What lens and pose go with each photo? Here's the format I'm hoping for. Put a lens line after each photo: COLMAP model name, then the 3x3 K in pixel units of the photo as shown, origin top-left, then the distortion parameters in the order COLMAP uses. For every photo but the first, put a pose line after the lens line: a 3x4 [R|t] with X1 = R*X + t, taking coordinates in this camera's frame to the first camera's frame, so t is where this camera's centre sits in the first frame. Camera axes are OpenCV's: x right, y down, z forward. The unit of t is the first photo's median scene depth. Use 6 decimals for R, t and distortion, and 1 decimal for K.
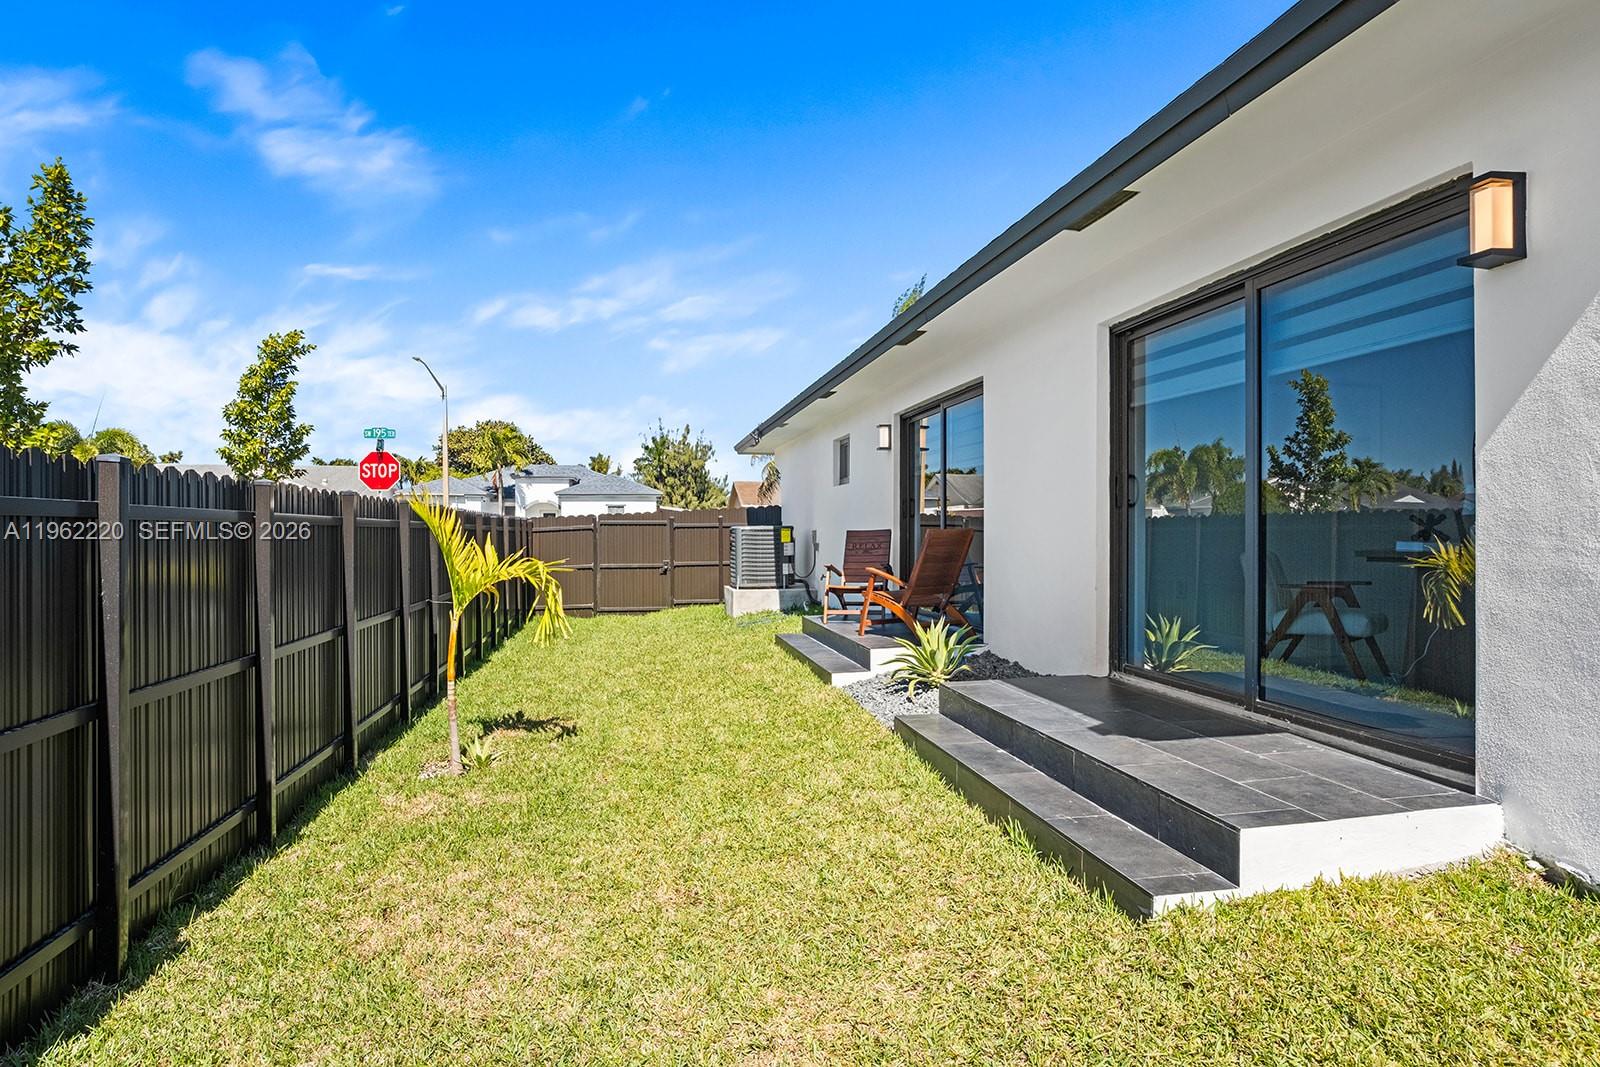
lens RADIAL K [[873.4, 0, 836.4], [0, 873.4, 534.8], [0, 0, 1]] dist [-0.004845, -0.000800]
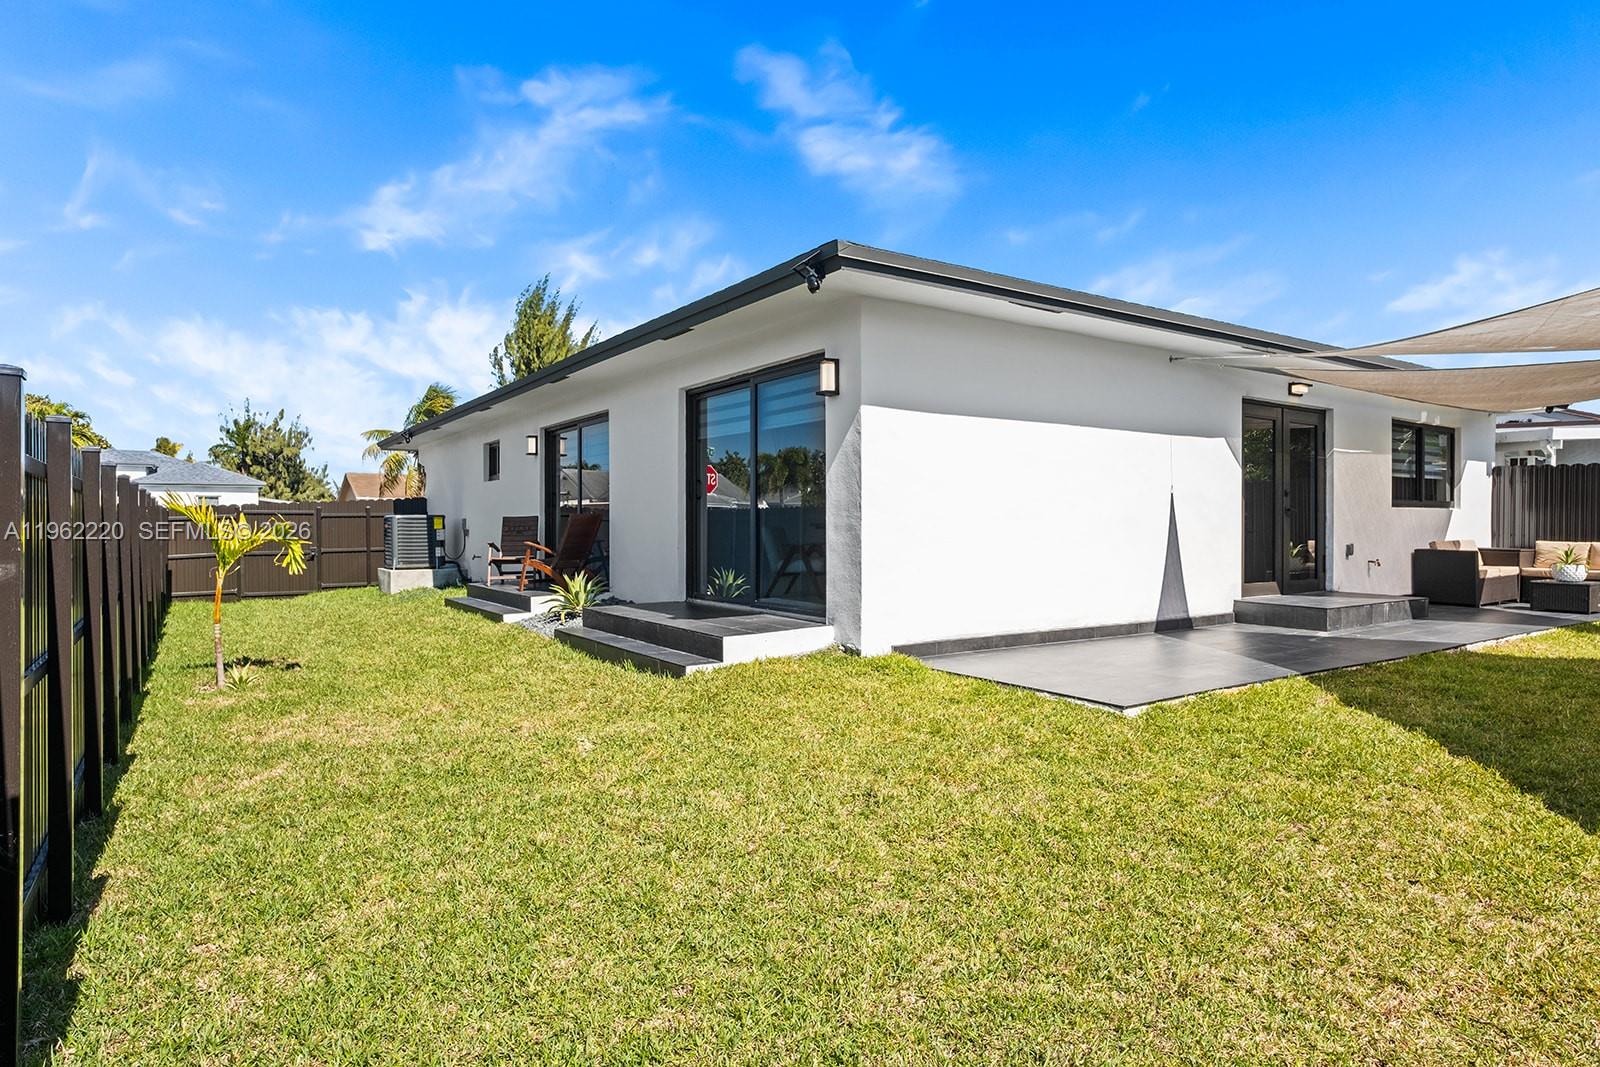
lens RADIAL K [[931.2, 0, 795.4], [0, 931.2, 502.2], [0, 0, 1]] dist [-0.033398, 0.020959]
pose [[0.932727, 0.005860, 0.360536, -0.082767], [0.005435, 0.999526, -0.030305, 0.018085], [-0.360543, 0.030225, 0.932253, -0.455468]]
